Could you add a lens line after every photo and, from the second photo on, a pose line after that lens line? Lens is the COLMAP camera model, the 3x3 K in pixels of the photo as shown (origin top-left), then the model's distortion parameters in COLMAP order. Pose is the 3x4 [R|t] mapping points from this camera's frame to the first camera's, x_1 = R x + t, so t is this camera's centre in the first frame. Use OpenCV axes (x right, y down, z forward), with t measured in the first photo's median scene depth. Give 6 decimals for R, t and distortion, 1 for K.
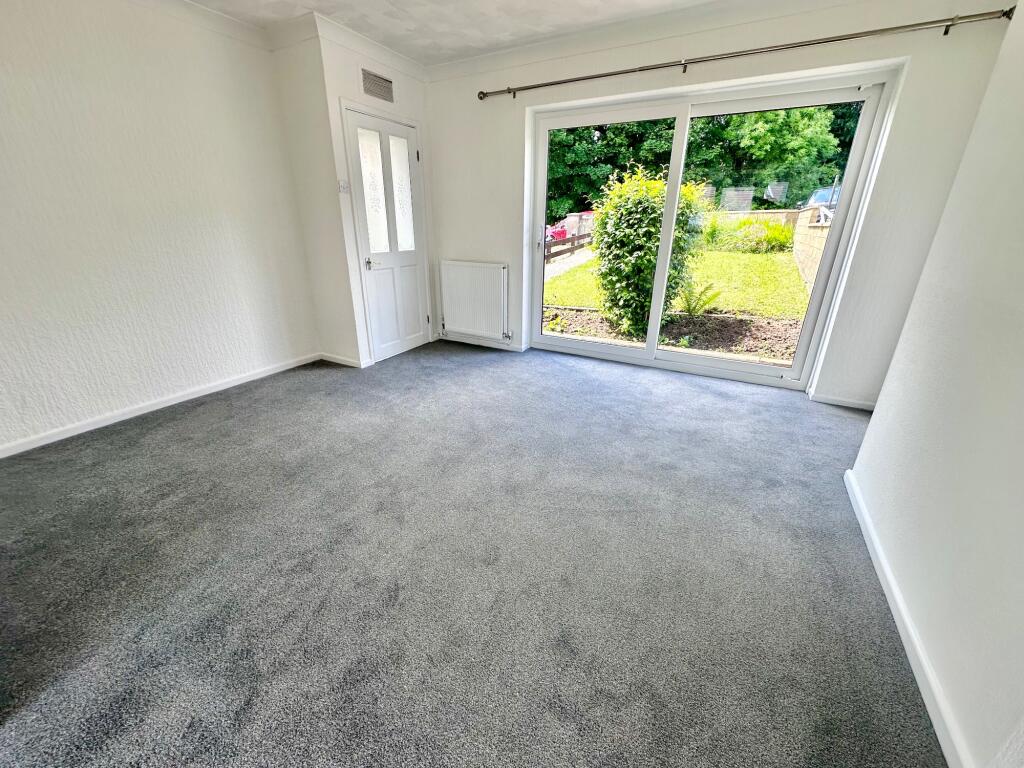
lens RADIAL K [[404.9, 0, 512.0], [0, 404.9, 384.0], [0, 0, 1]] dist [-0.007829, 0.000471]
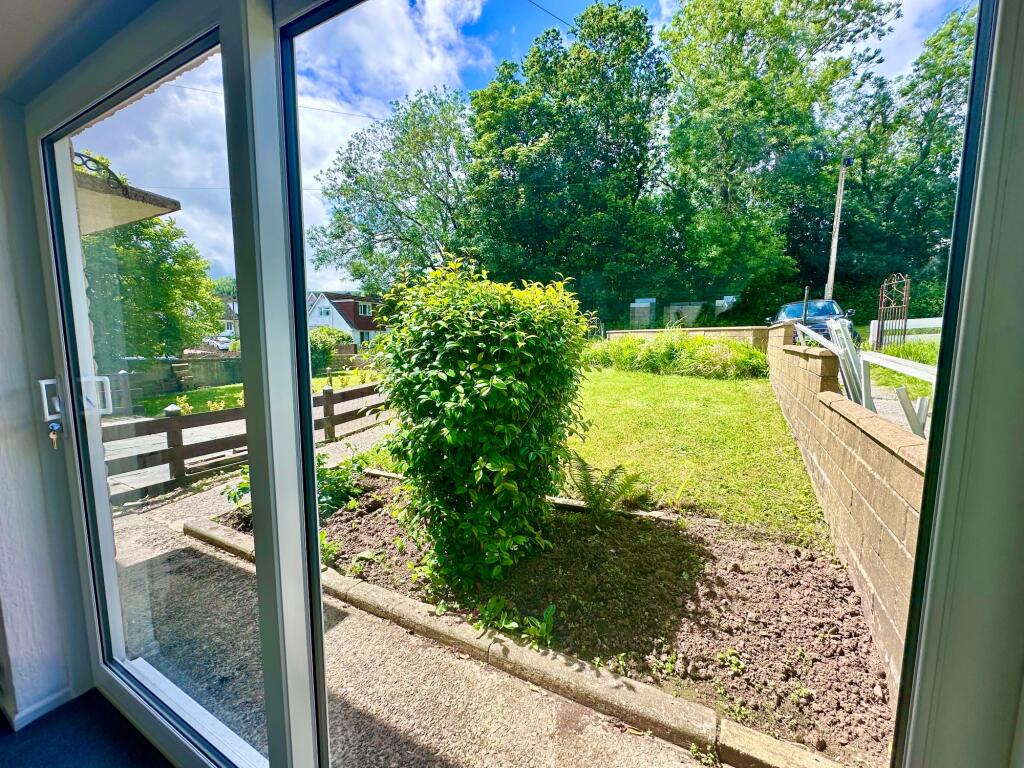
lens RADIAL K [[404.9, 0, 512.0], [0, 404.9, 384.0], [0, 0, 1]] dist [-0.007829, 0.000471]
pose [[0.999895, -0.007283, 0.012491, 0.204696], [0.010317, 0.964623, -0.263432, -0.123386], [-0.010130, 0.263534, 0.964597, 0.276655]]
